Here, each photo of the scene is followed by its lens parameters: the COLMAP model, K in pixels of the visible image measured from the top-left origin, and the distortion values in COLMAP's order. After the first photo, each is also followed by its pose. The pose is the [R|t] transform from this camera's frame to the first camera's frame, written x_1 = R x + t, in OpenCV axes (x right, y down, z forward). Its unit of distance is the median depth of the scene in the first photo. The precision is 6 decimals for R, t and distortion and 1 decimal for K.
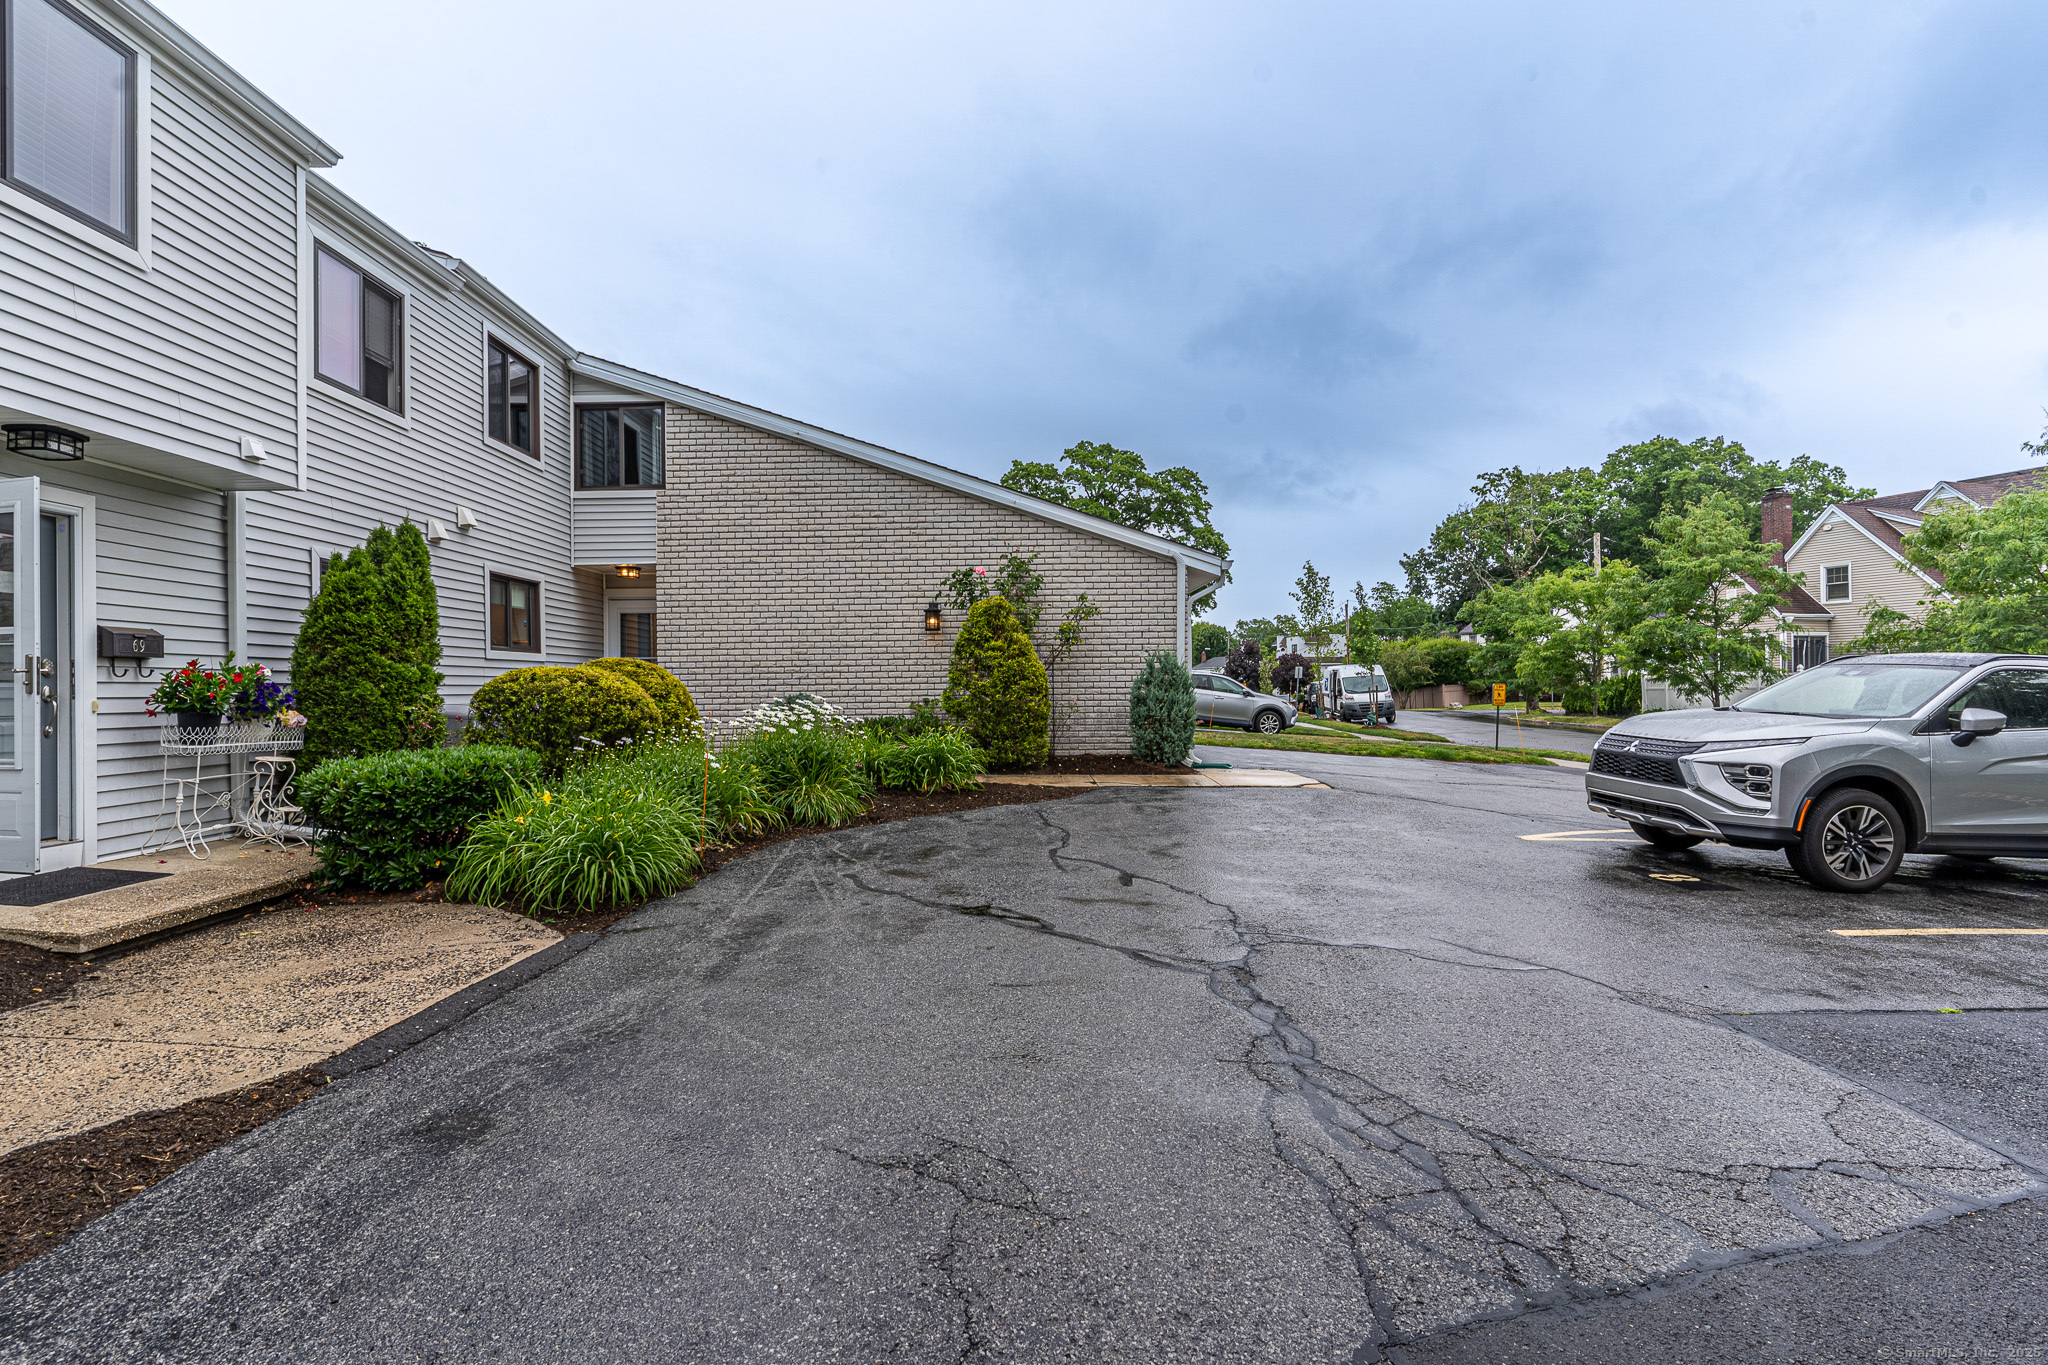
lens RADIAL K [[1009.0, 0, 1017.0], [0, 1009.0, 646.7], [0, 0, 1]] dist [0.003694, 0.000014]
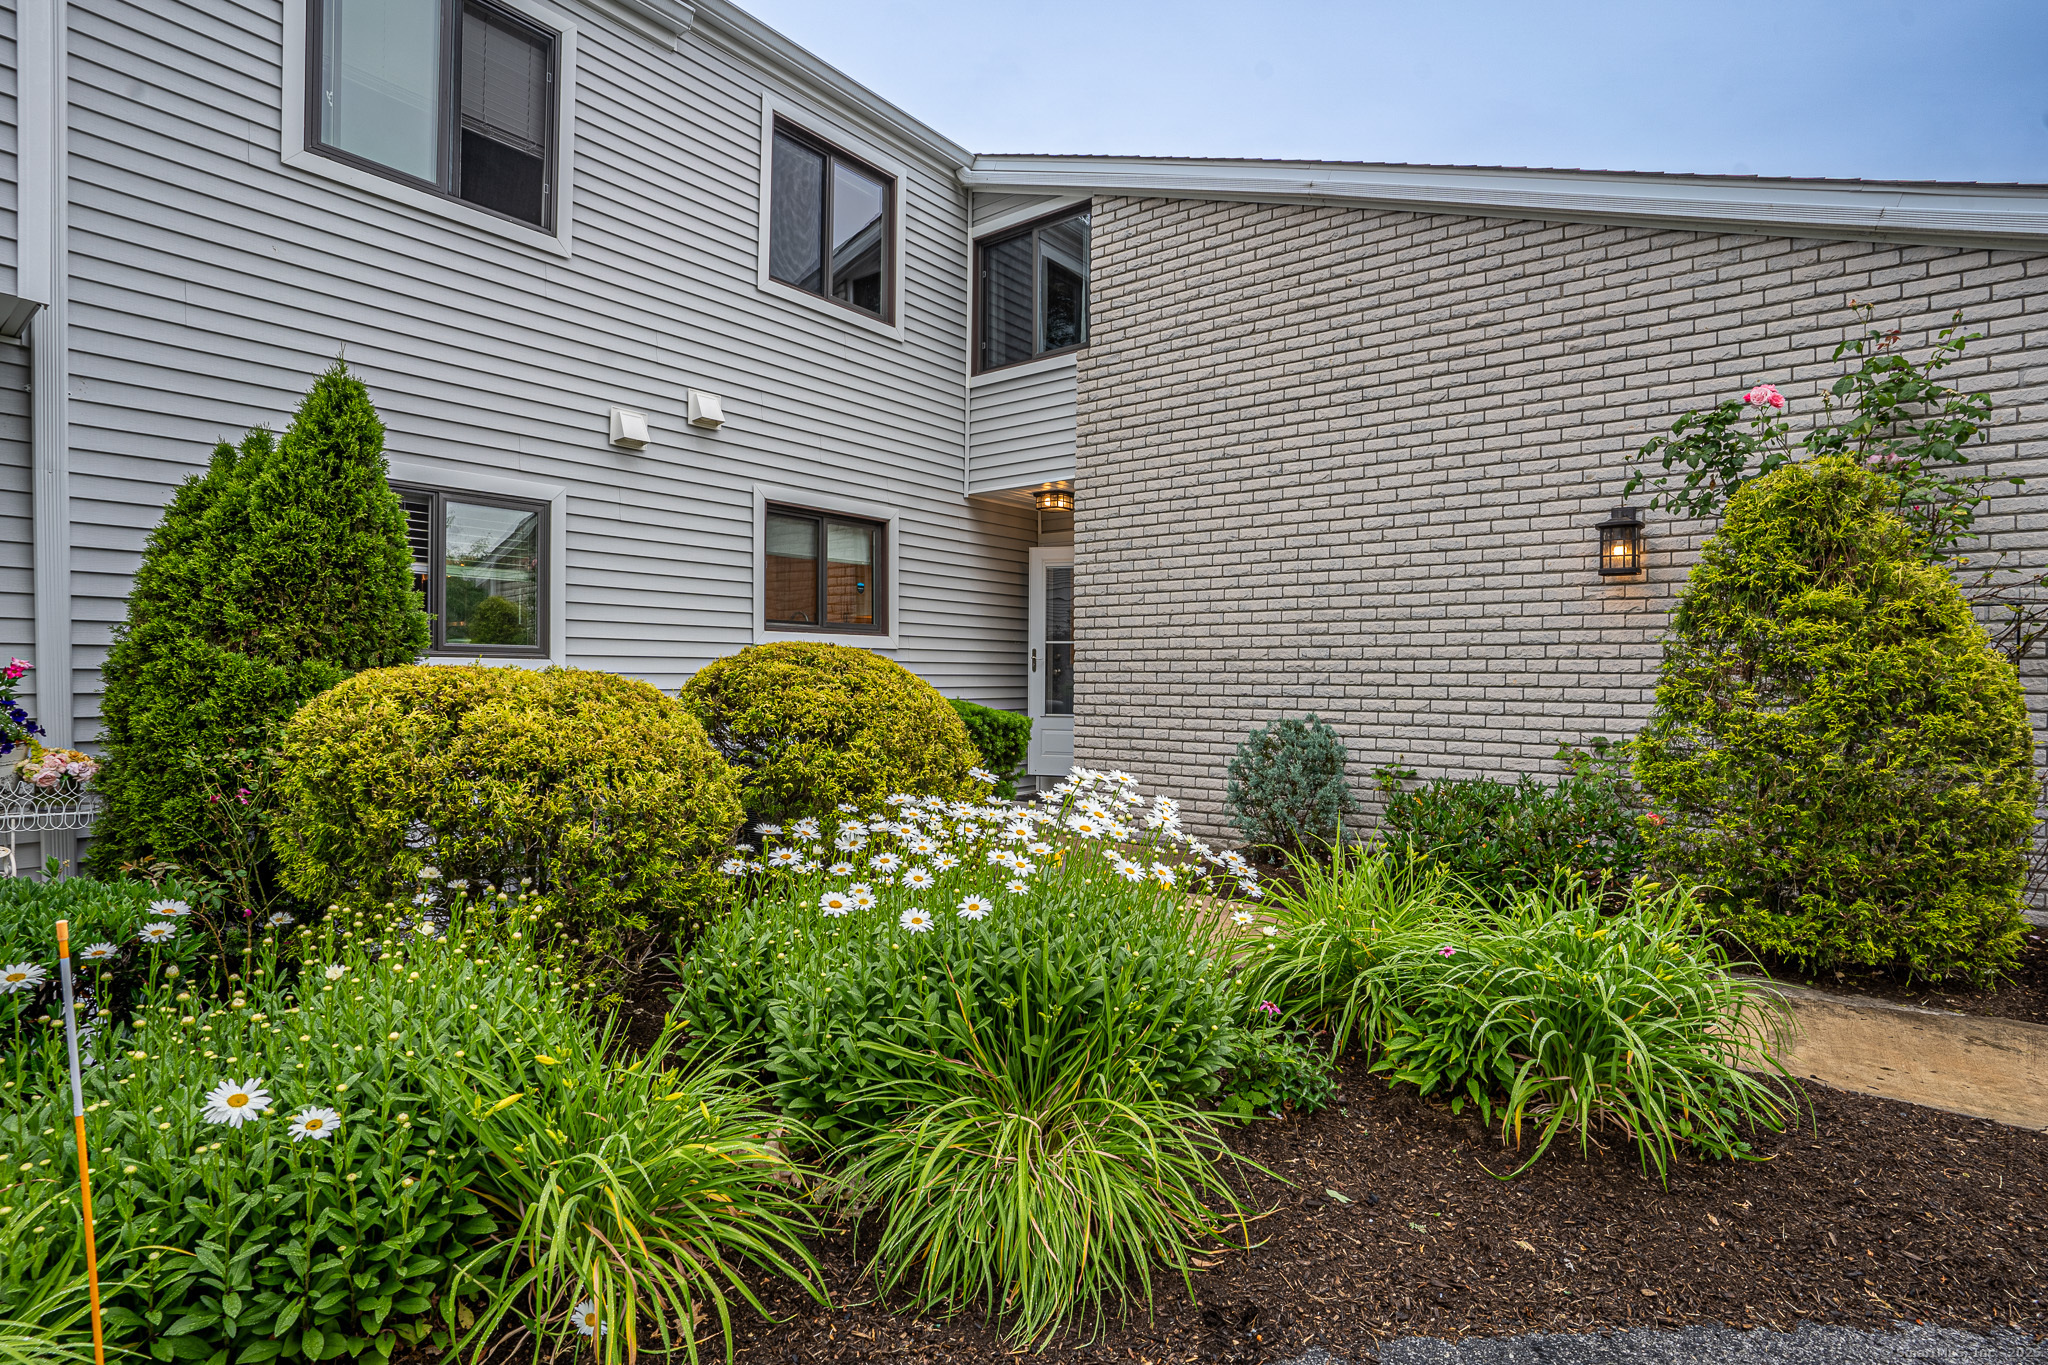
lens RADIAL K [[999.3, 0, 1024.0], [0, 999.3, 682.5], [0, 0, 1]] dist [-0.078759, 0.040215]
pose [[0.784086, 0.021858, -0.620267, -0.028421], [0.010472, 0.998771, 0.048434, 0.006662], [0.620564, -0.044472, 0.782894, 0.572820]]
